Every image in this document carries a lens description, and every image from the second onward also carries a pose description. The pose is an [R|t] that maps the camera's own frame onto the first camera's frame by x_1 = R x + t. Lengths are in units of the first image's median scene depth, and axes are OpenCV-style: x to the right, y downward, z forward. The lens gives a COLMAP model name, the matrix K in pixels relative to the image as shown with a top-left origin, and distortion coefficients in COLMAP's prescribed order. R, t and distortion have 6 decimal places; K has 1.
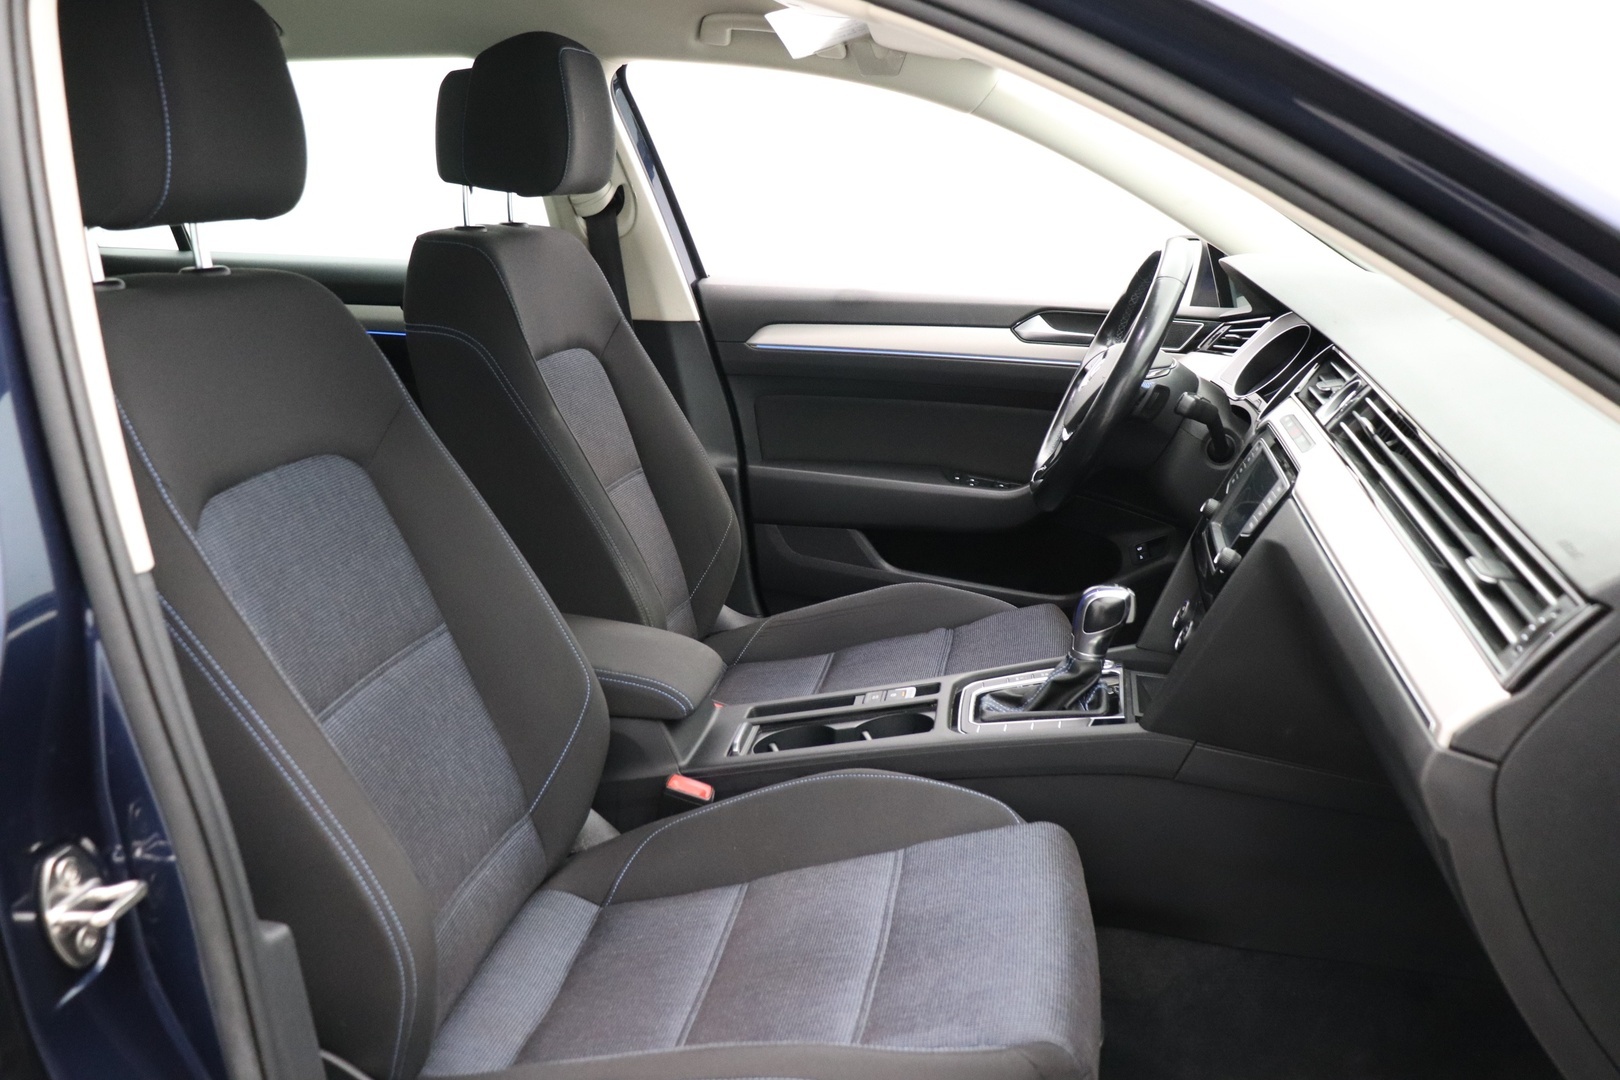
lens RADIAL K [[1423.7, 0, 810.0], [0, 1423.7, 540.0], [0, 0, 1]] dist [-0.140679, 0.005241]
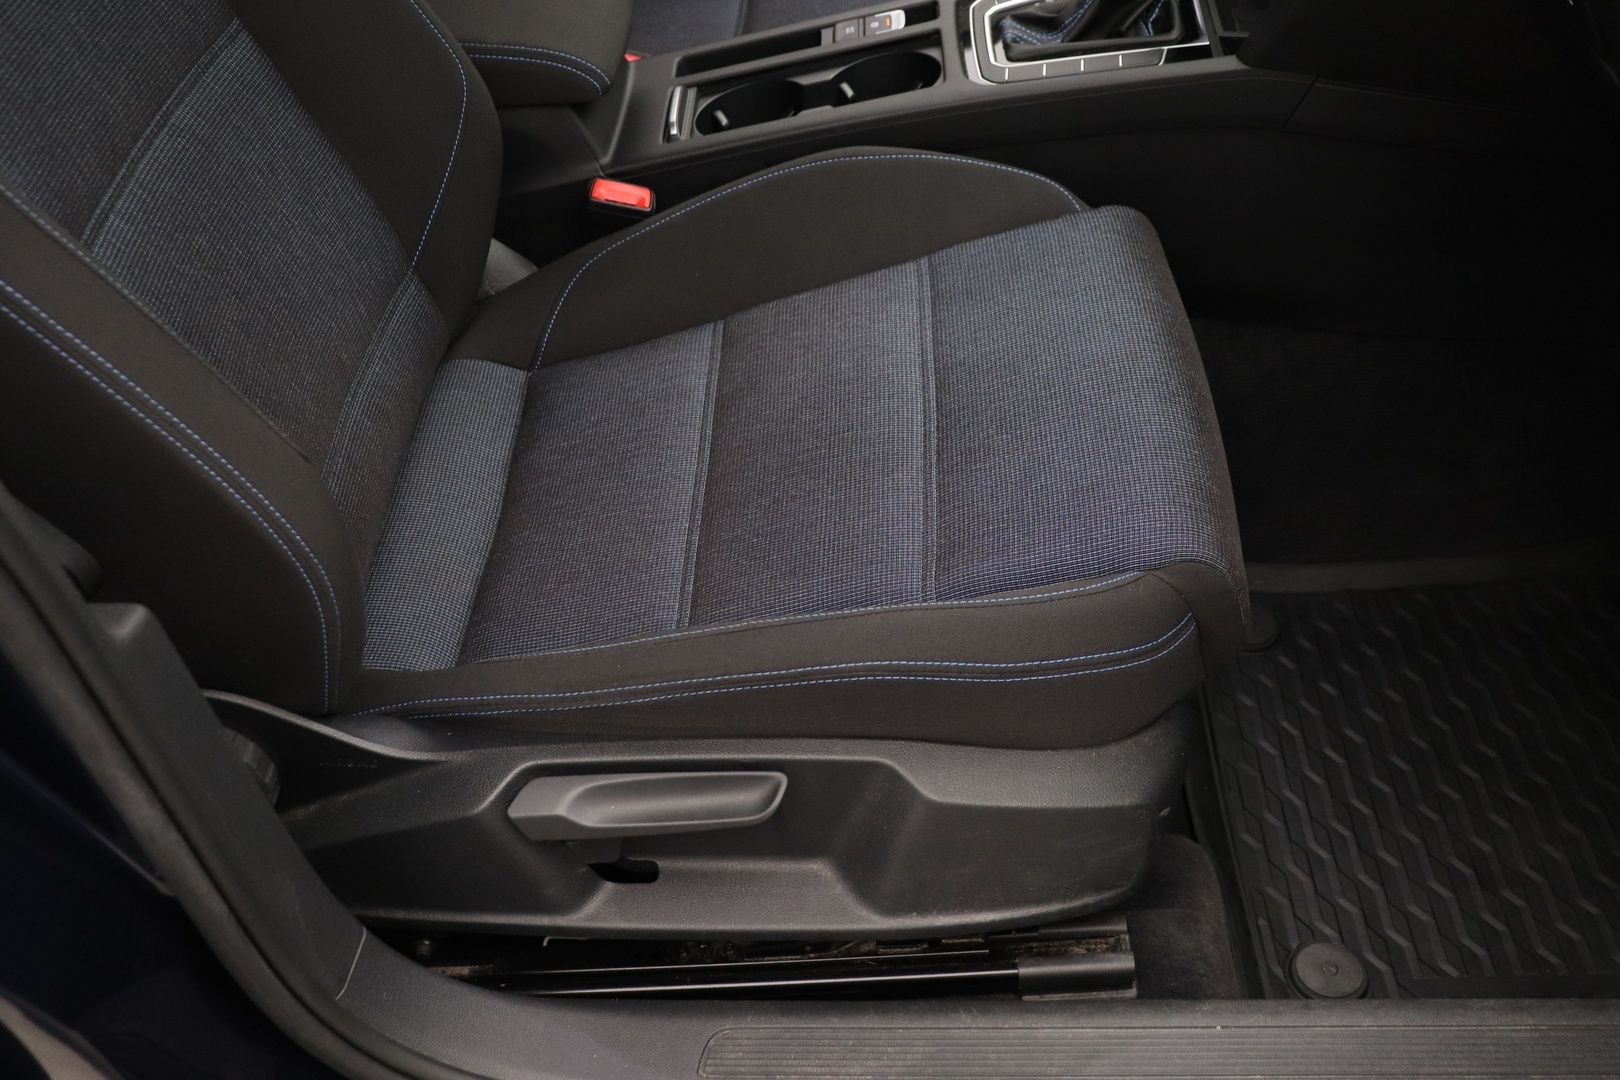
lens RADIAL K [[1622.5, 0, 811.2], [0, 1622.5, 536.8], [0, 0, 1]] dist [-0.122058, 0.193417]
pose [[0.990899, -0.122407, 0.056005, -0.056401], [0.081941, 0.878585, 0.470504, -0.054515], [-0.106798, -0.461632, 0.880619, 0.175516]]
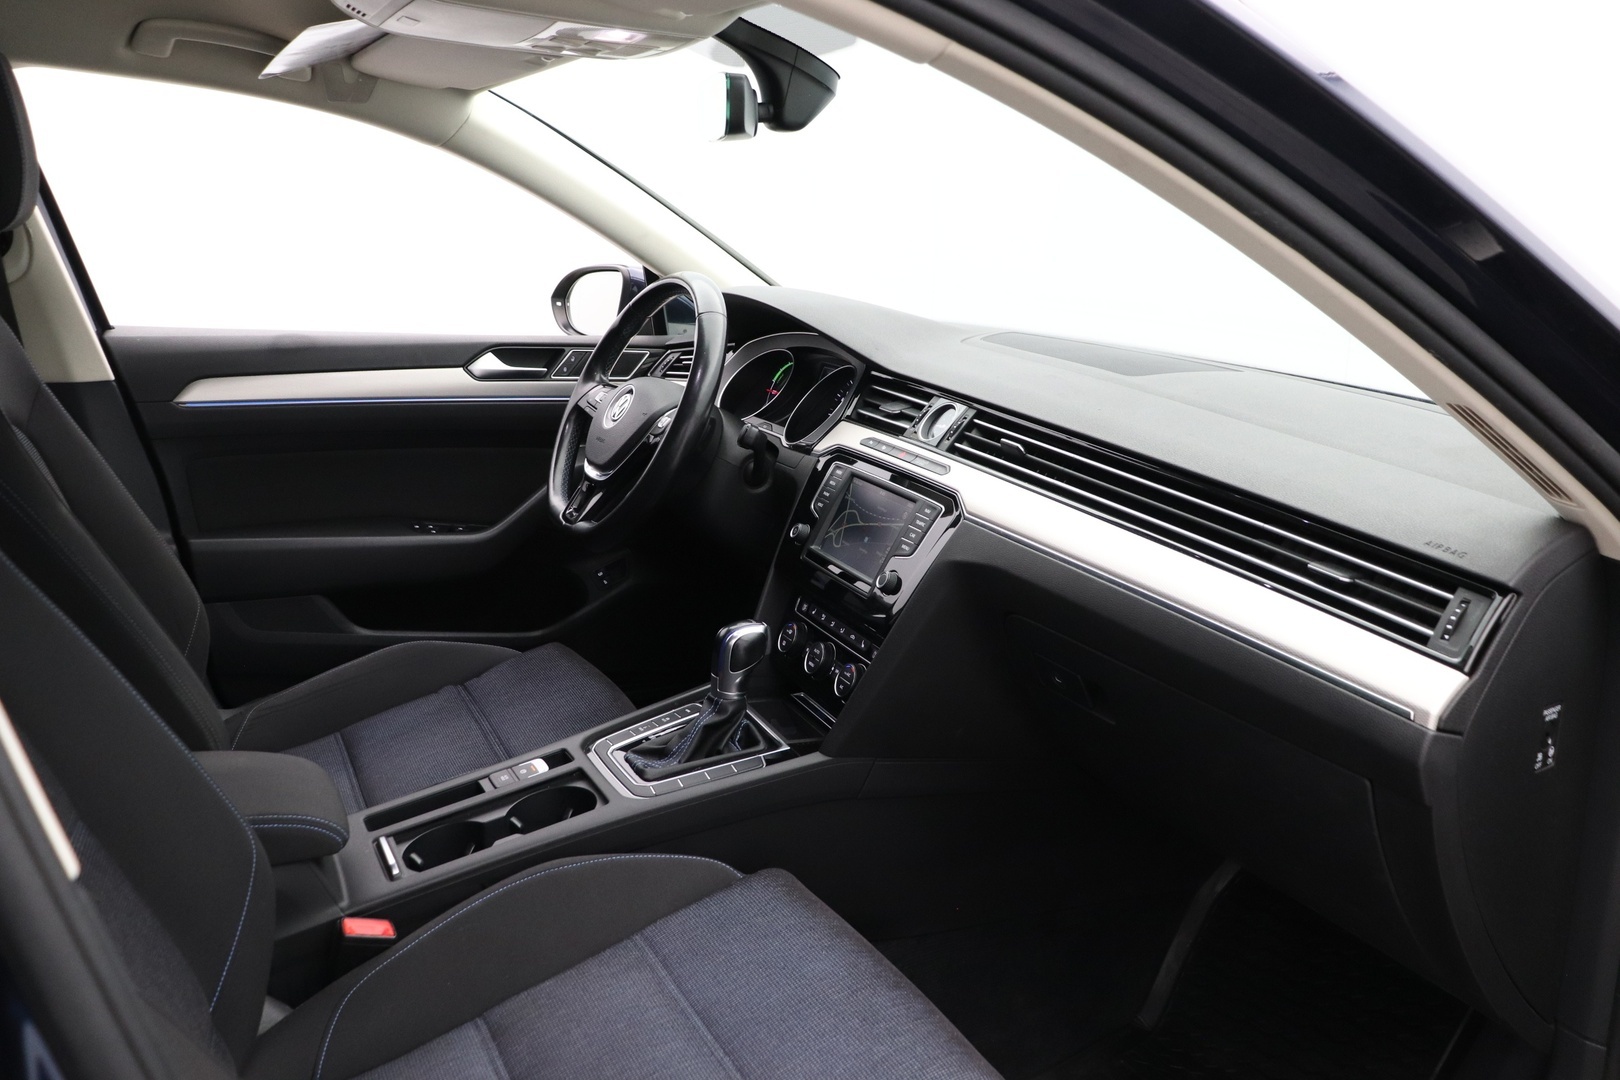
lens RADIAL K [[1324.0, 0, 810.0], [0, 1324.0, 540.0], [0, 0, 1]] dist [-0.183114, 0.146994]
pose [[0.809918, -0.119974, 0.574142, -0.287839], [0.118736, 0.992127, 0.039821, -0.058675], [-0.574399, 0.035919, 0.817787, 0.203811]]
